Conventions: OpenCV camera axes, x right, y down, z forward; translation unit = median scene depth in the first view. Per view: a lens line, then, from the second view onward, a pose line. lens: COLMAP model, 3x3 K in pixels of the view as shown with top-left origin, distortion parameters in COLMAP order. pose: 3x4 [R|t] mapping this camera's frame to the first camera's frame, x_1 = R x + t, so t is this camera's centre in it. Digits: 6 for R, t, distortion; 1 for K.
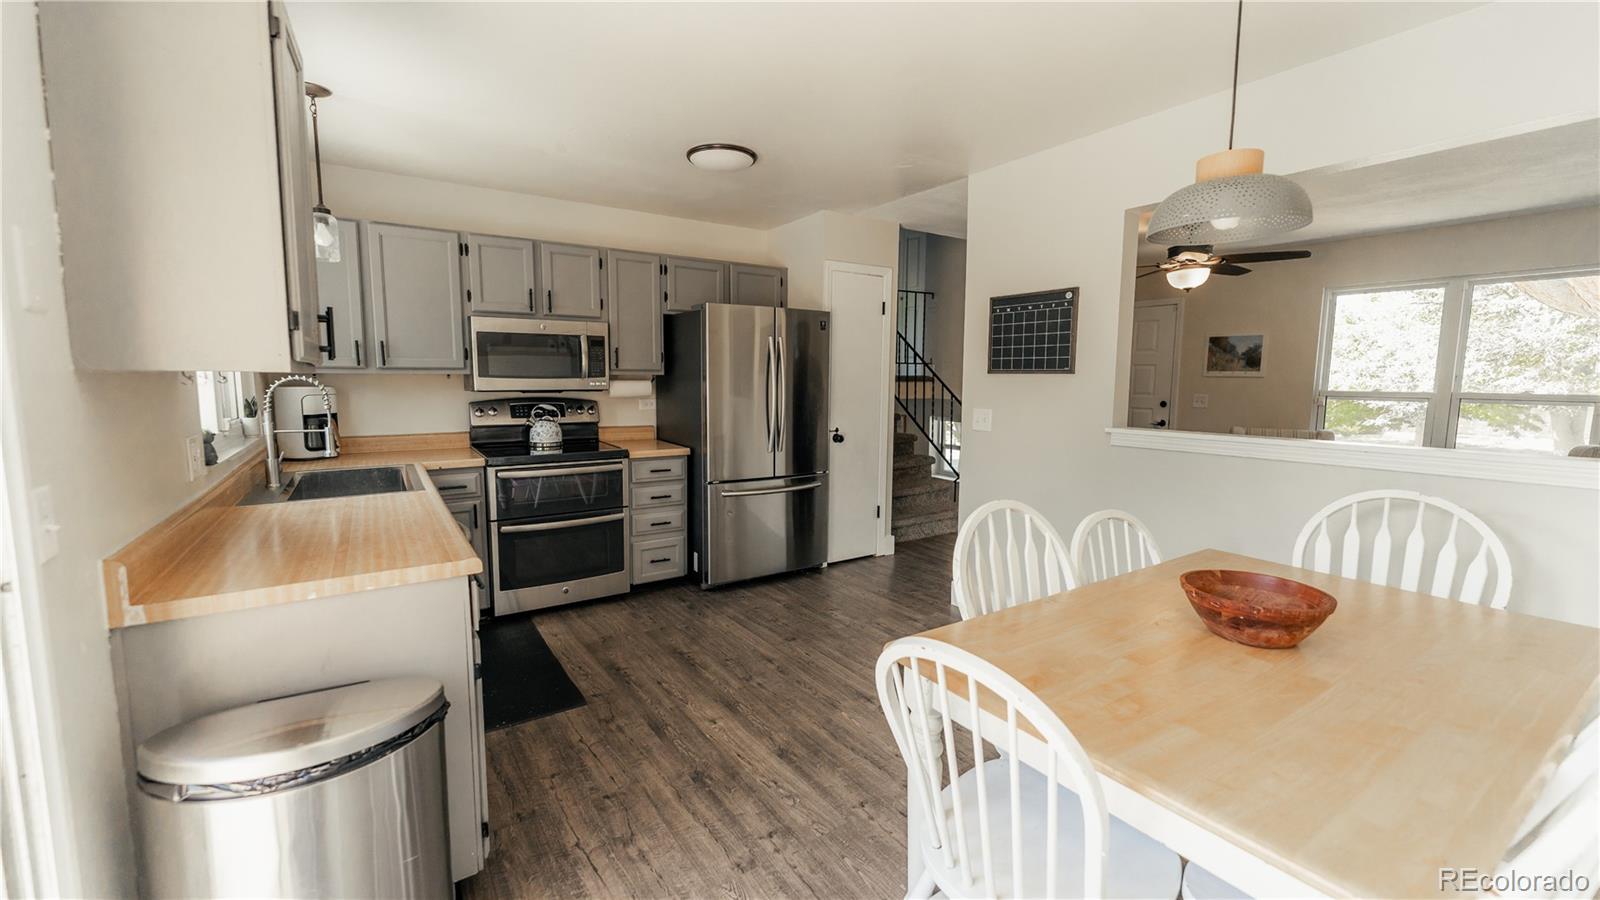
lens RADIAL K [[644.0, 0, 791.6], [0, 644.0, 445.9], [0, 0, 1]] dist [0.000002, -0.000027]
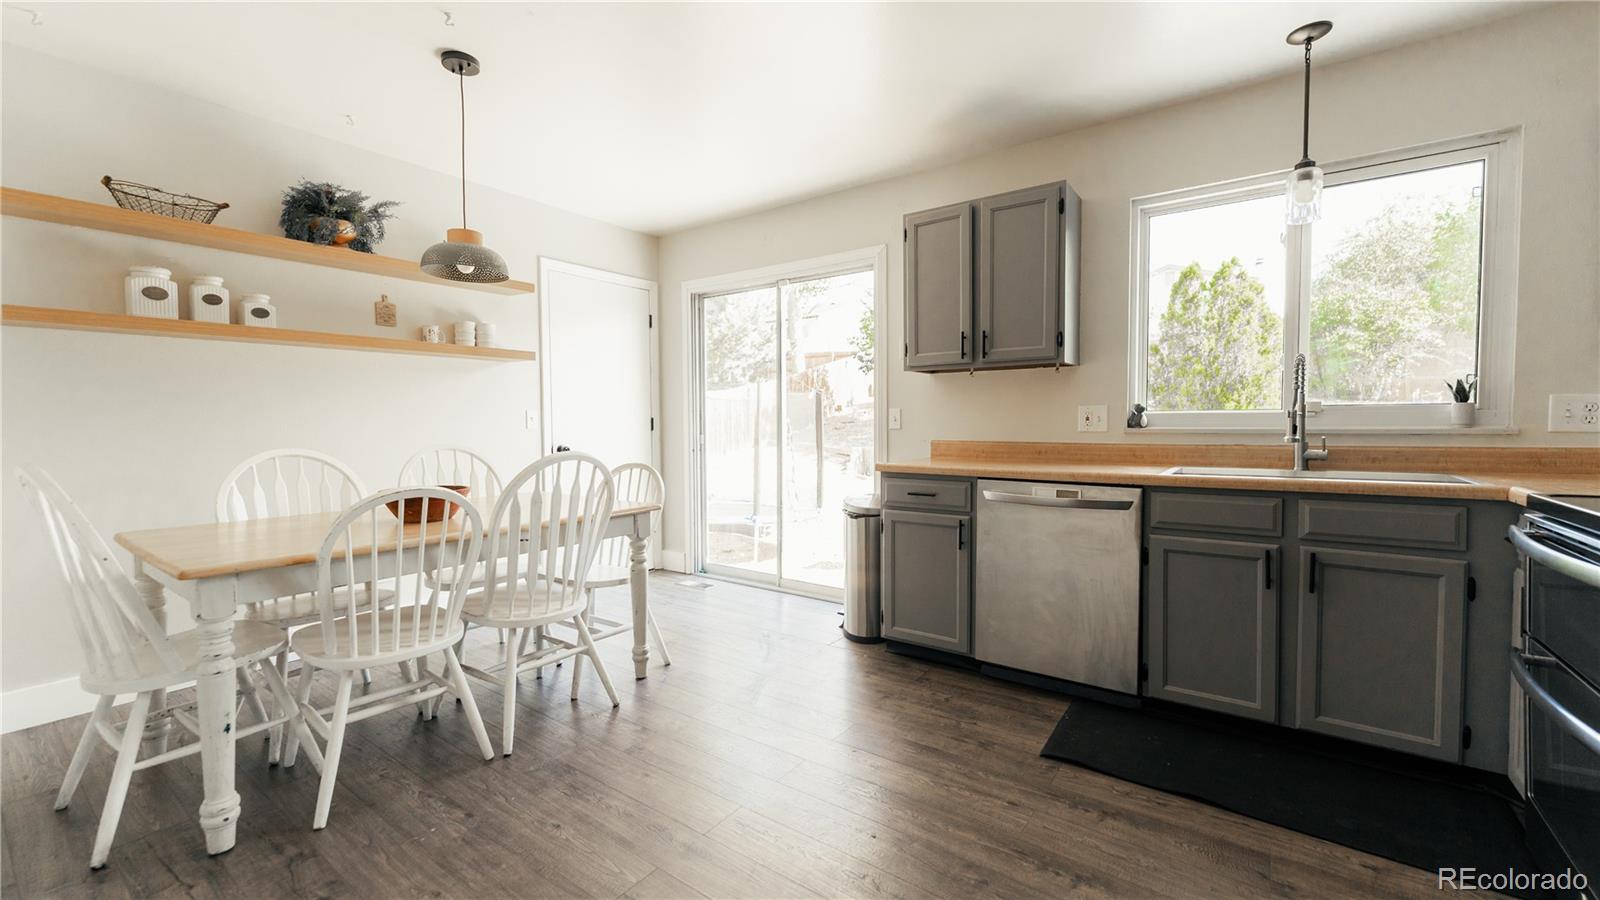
lens RADIAL K [[644.0, 0, 791.6], [0, 644.0, 445.9], [0, 0, 1]] dist [0.000002, -0.000027]
pose [[-0.940775, 0.011697, -0.338829, 0.165278], [-0.036979, 0.989902, 0.136848, -0.053197], [0.337008, 0.141273, -0.930842, 1.101820]]
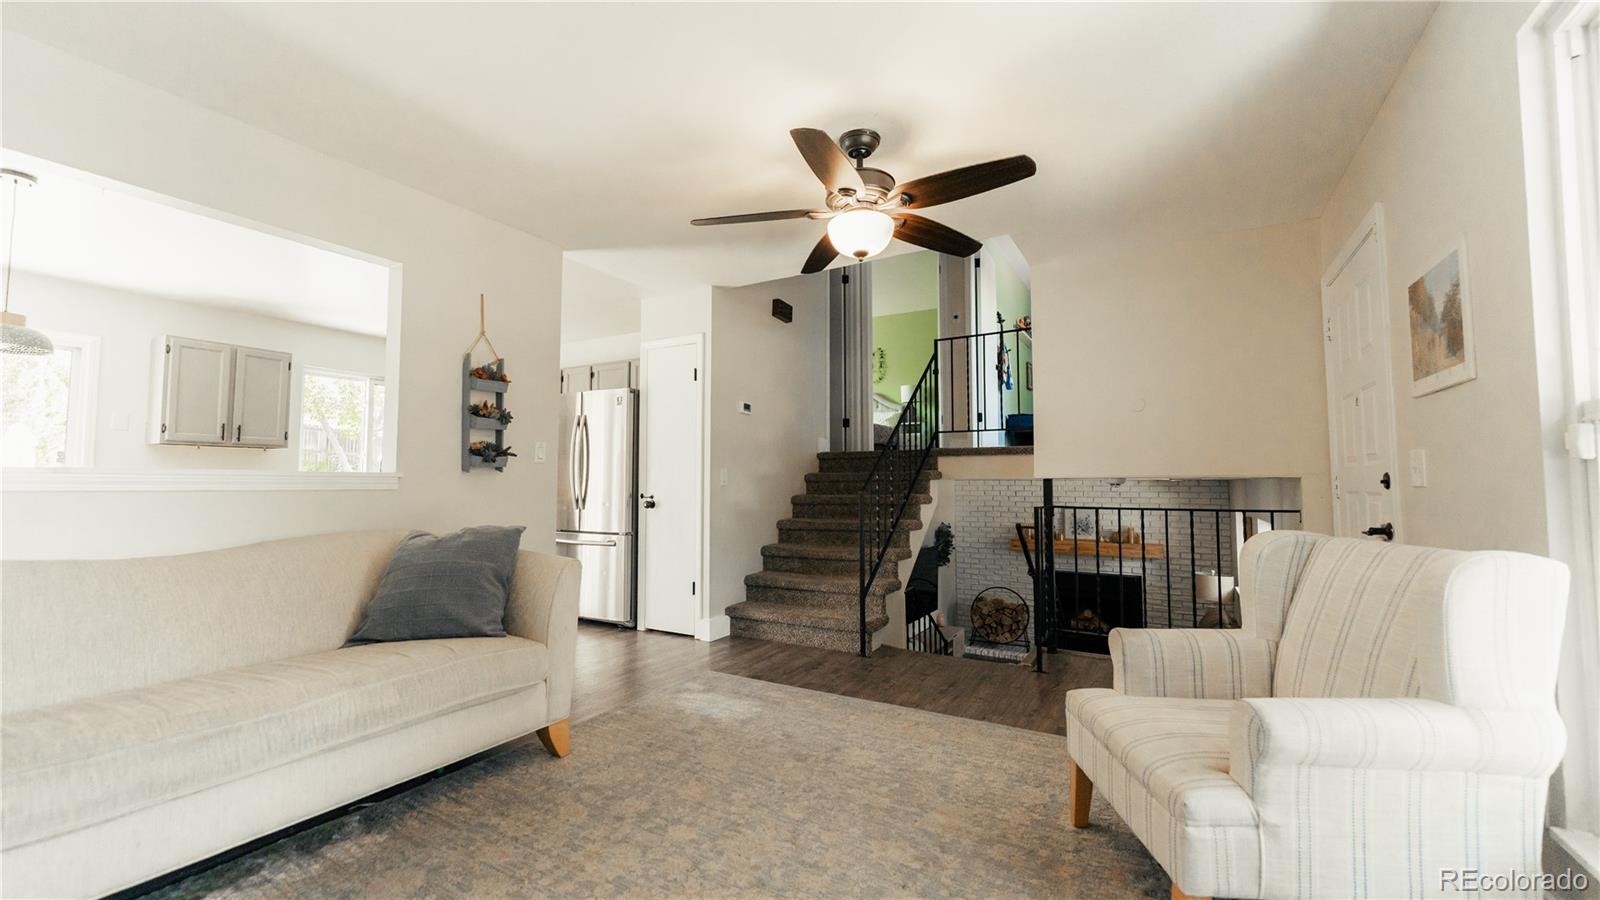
lens RADIAL K [[638.5, 0, 787.4], [0, 638.5, 446.9], [0, 0, 1]] dist [0.001775, 0.000073]
pose [[0.429766, -0.054089, -0.901319, 1.312002], [-0.095557, 0.989874, -0.104966, -0.020052], [0.897870, 0.131238, 0.420246, 0.896708]]
